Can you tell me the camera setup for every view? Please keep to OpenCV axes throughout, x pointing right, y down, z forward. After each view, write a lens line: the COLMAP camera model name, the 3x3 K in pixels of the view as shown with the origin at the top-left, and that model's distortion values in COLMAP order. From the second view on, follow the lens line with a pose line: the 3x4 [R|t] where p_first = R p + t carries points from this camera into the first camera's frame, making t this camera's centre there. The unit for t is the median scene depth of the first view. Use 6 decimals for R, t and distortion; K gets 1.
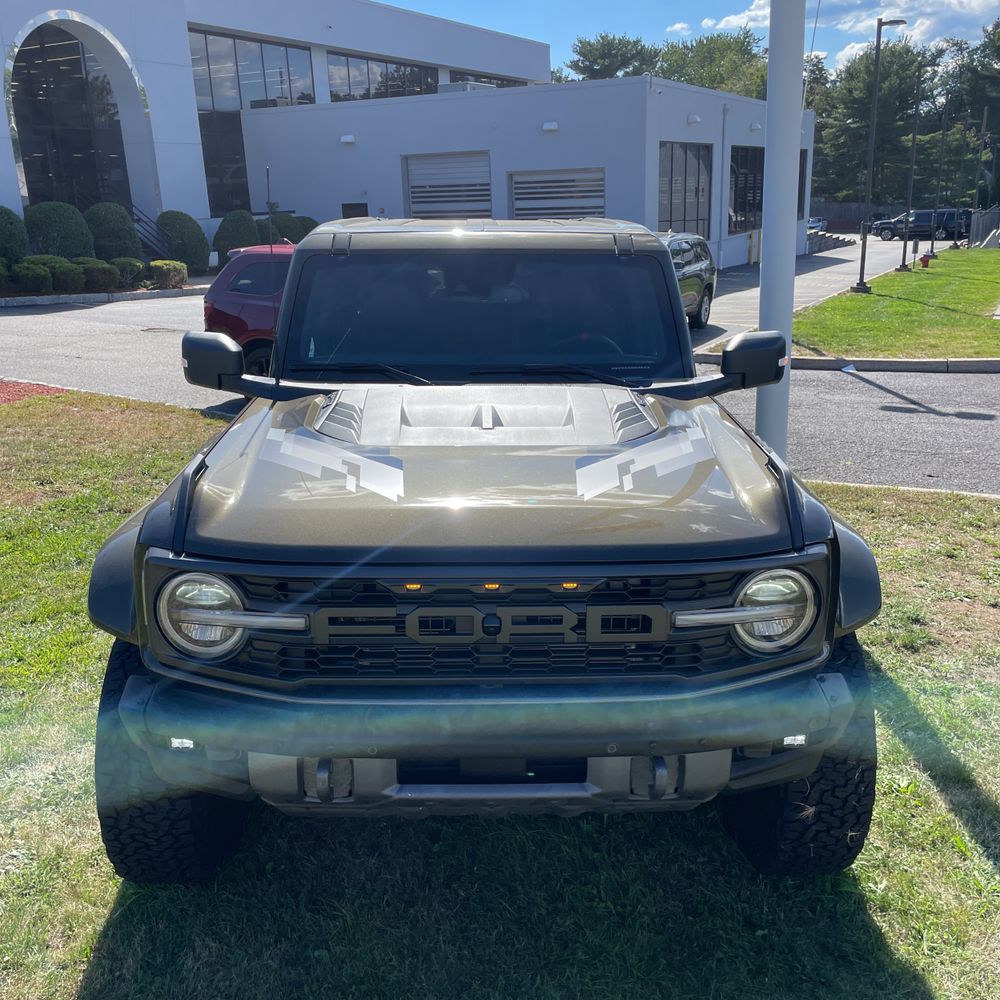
lens RADIAL K [[1015.2, 0, 513.6], [0, 1015.2, 510.1], [0, 0, 1]] dist [0.031418, 0.000000]
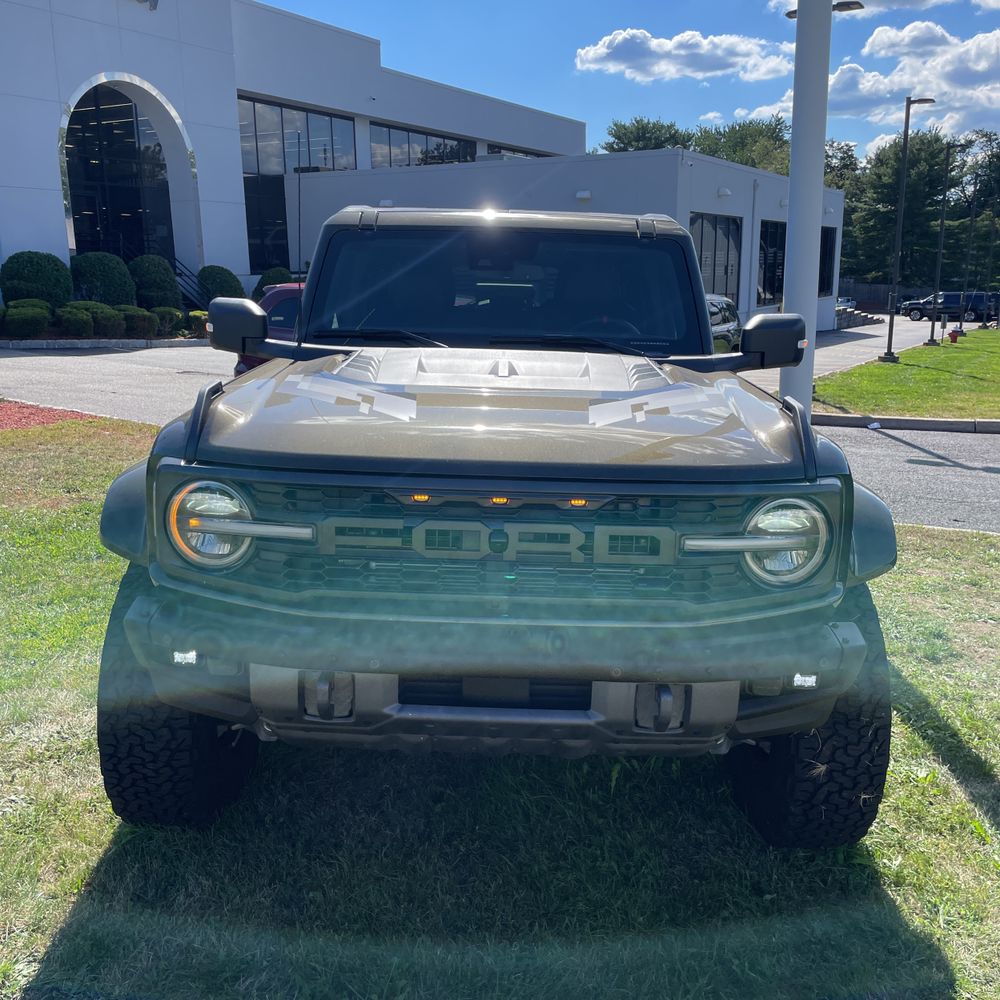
lens RADIAL K [[1015.2, 0, 513.7], [0, 1015.2, 507.6], [0, 0, 1]] dist [0.031418, 0.000000]
pose [[0.999238, 0.029621, -0.025417, 0.013108], [-0.031344, 0.997035, -0.070280, 0.112176], [0.023260, 0.071024, 0.997203, 0.004971]]
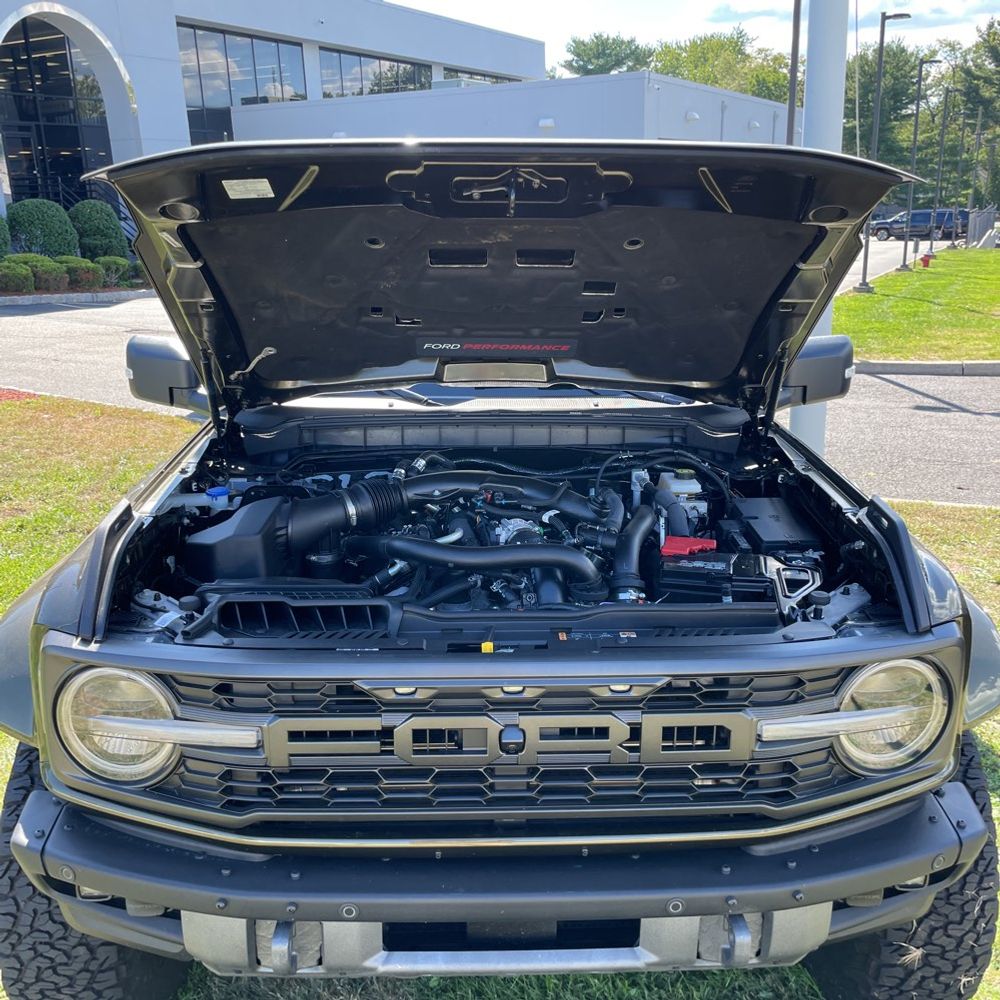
lens RADIAL K [[1015.2, 0, 508.3], [0, 1015.2, 510.6], [0, 0, 1]] dist [0.031418, 0.000000]
pose [[0.999999, -0.000102, 0.001249, -0.018705], [0.000102, 1.000000, 0.000062, -0.038827], [-0.001249, -0.000062, 0.999999, 0.198589]]
